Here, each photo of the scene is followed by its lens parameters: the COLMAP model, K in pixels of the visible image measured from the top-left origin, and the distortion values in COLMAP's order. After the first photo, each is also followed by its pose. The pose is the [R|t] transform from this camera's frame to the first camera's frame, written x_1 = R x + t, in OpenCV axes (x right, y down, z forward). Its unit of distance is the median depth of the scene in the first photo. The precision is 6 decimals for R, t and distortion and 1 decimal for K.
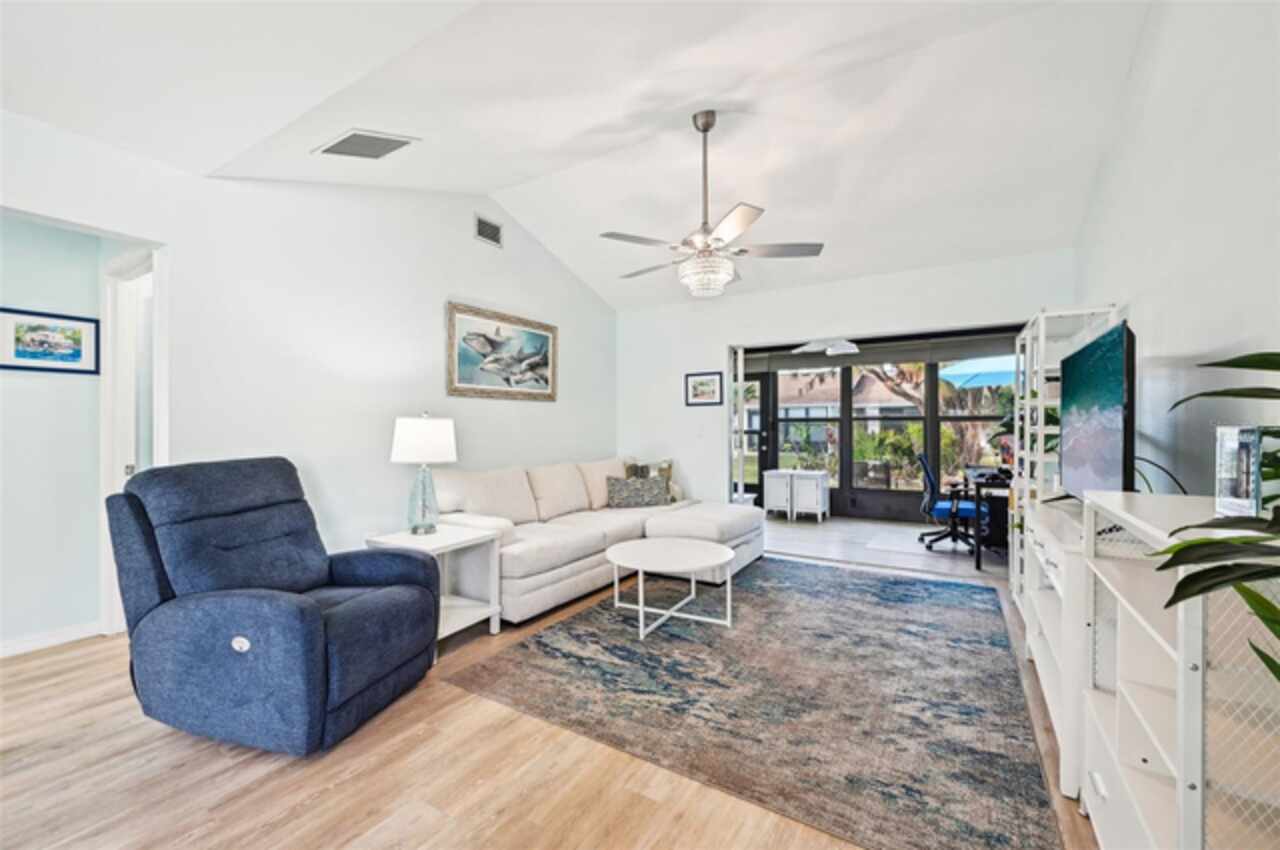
lens RADIAL K [[518.4, 0, 643.2], [0, 518.4, 426.4], [0, 0, 1]] dist [0.002784, -0.000230]
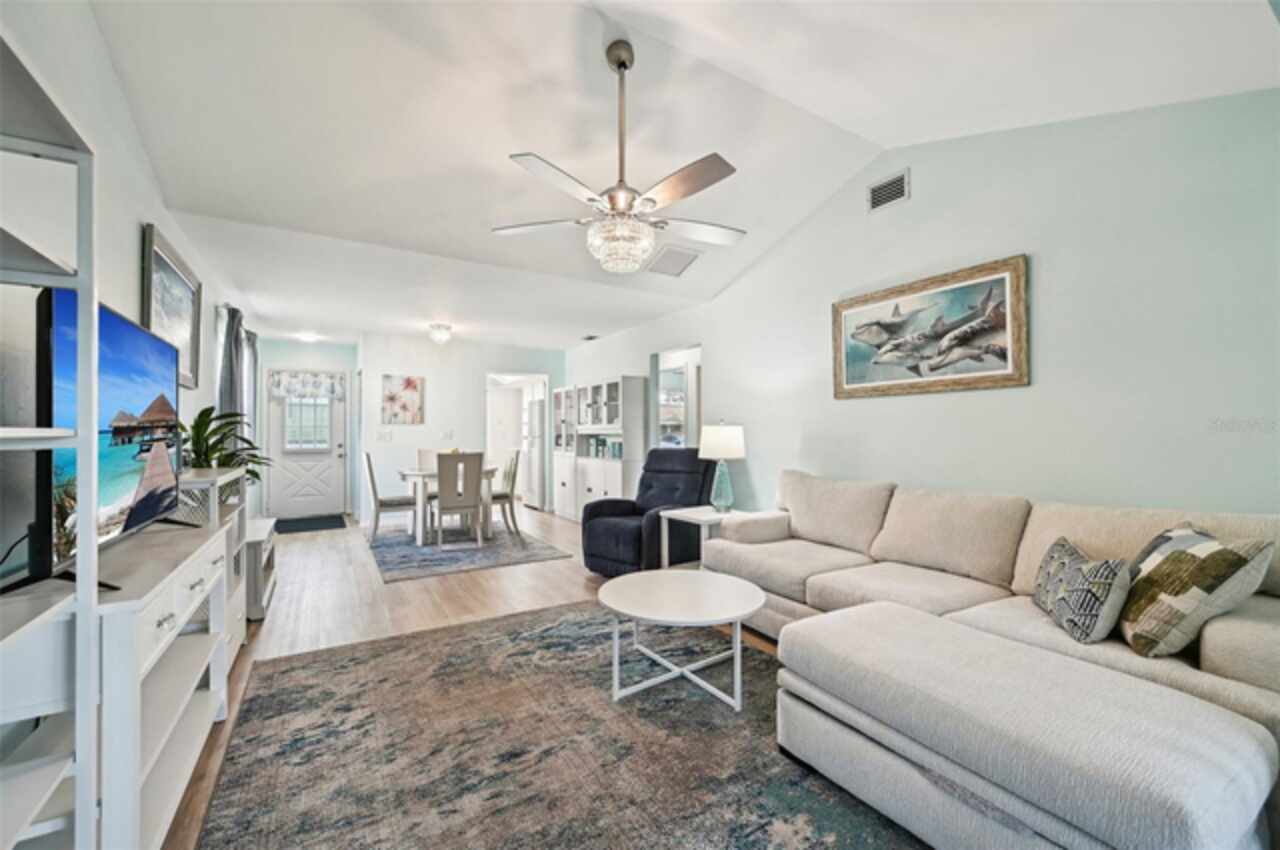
lens RADIAL K [[518.4, 0, 642.0], [0, 518.4, 426.2], [0, 0, 1]] dist [0.002784, -0.000230]
pose [[-0.459951, -0.007420, -0.887913, 0.786824], [0.002139, 0.999953, -0.009464, 0.000204], [0.887942, -0.006252, -0.459914, 1.334438]]
